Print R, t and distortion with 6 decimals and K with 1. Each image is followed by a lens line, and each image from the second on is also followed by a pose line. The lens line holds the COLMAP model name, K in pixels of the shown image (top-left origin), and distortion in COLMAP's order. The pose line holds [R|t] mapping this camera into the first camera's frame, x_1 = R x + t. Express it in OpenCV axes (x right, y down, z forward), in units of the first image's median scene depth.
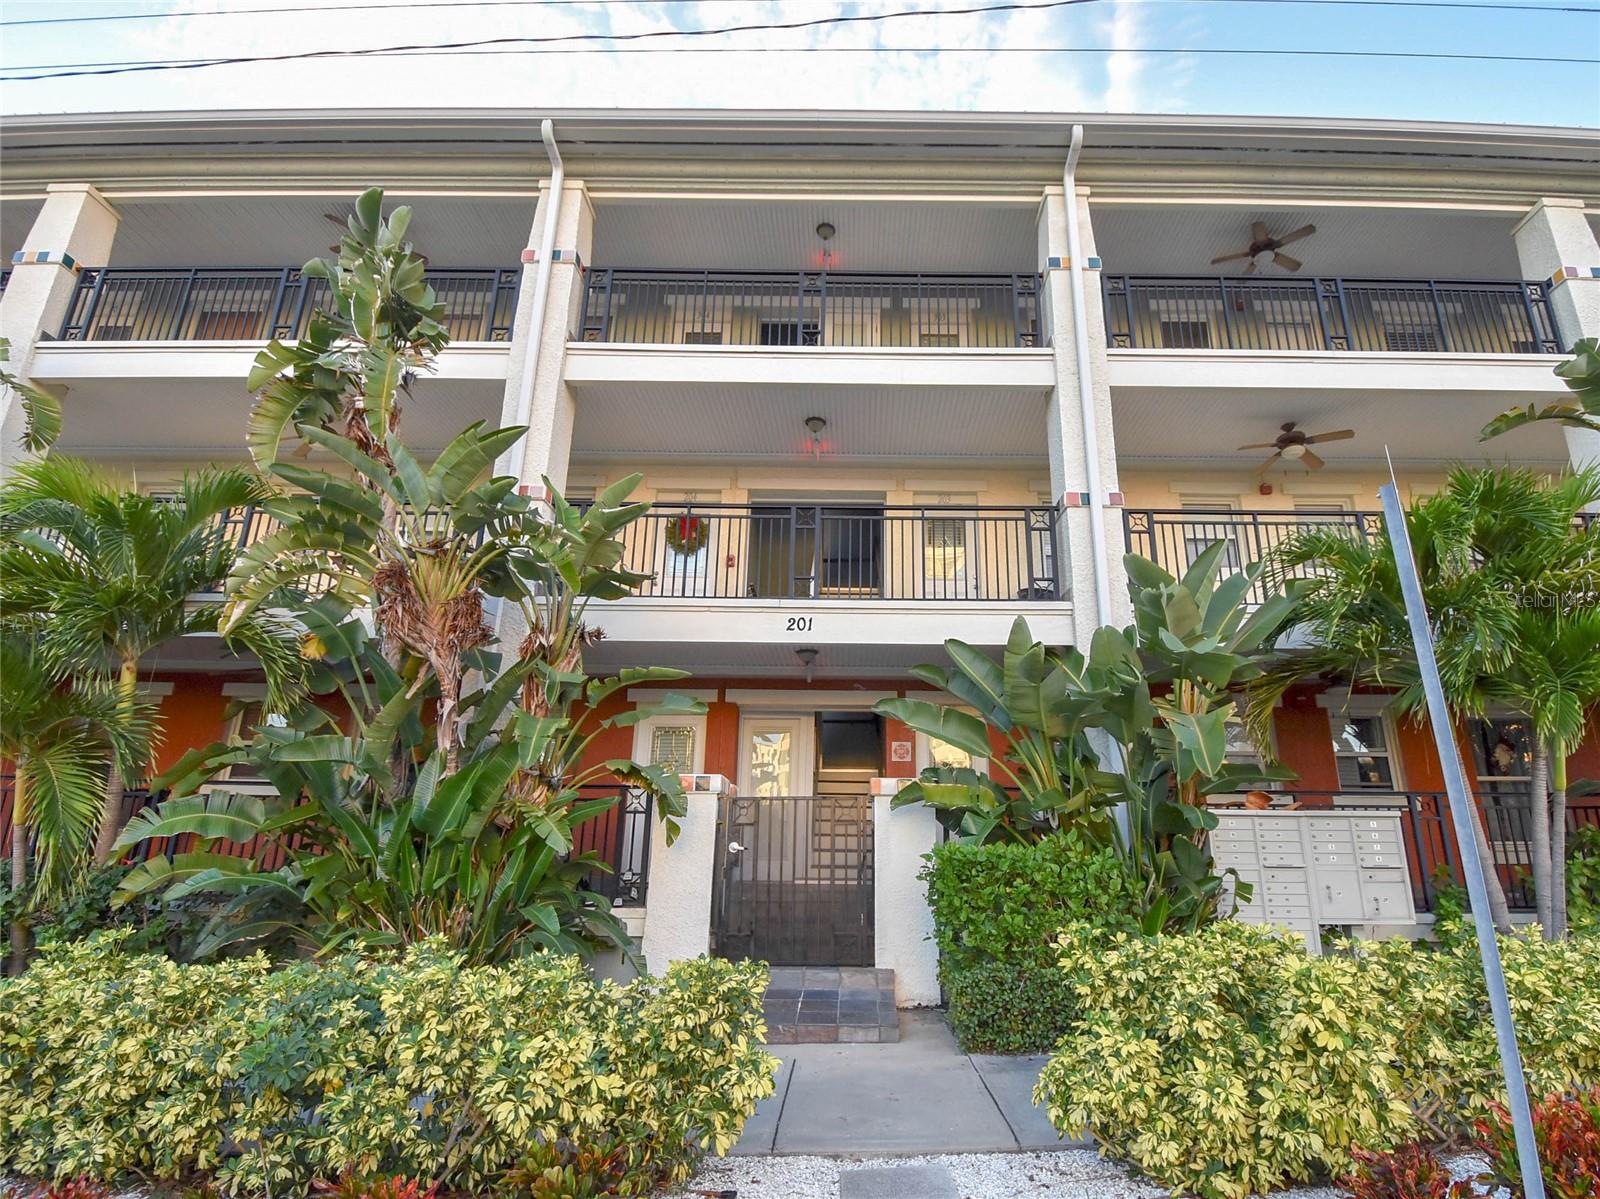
lens RADIAL K [[768.6, 0, 871.5], [0, 768.6, 603.1], [0, 0, 1]] dist [0.000536, -0.012455]
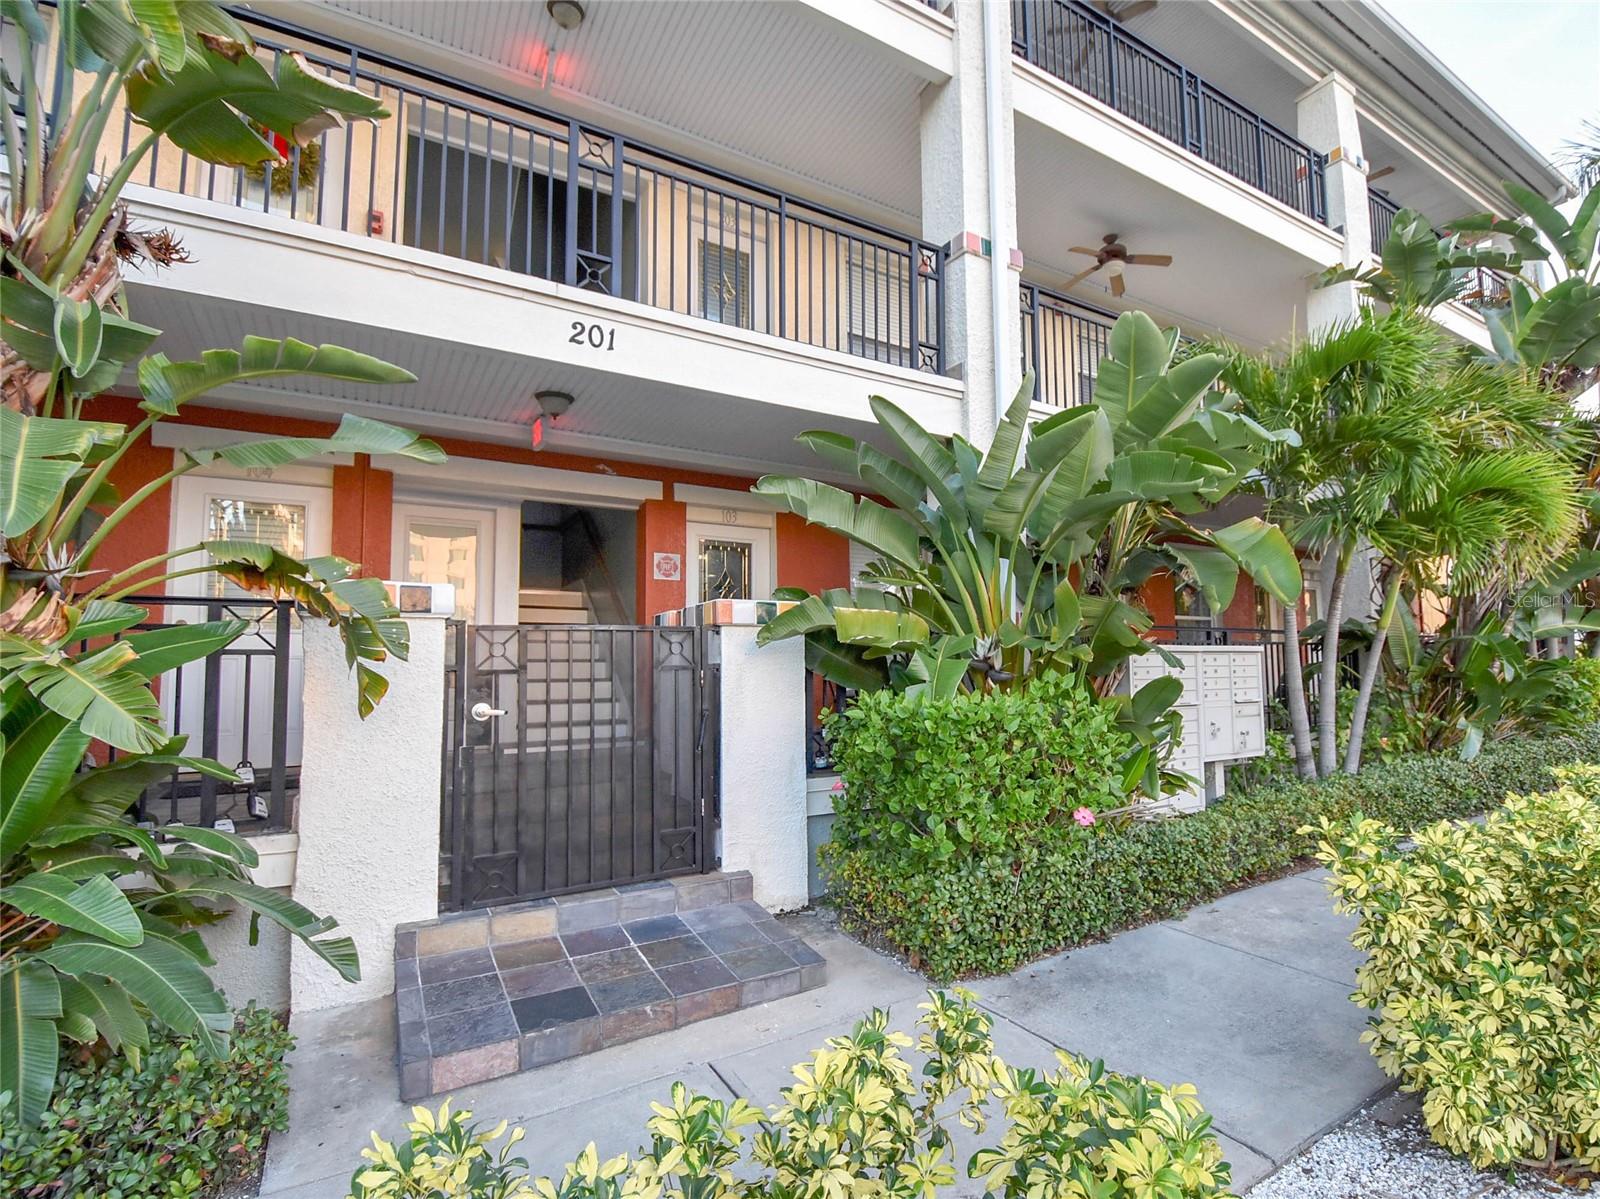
lens RADIAL K [[768.6, 0, 871.5], [0, 768.6, 603.1], [0, 0, 1]] dist [0.000536, -0.012455]
pose [[0.849492, 0.025340, 0.526992, -0.184991], [-0.134688, 0.976166, 0.170173, 0.083514], [-0.510120, -0.215540, 0.832659, 0.316841]]
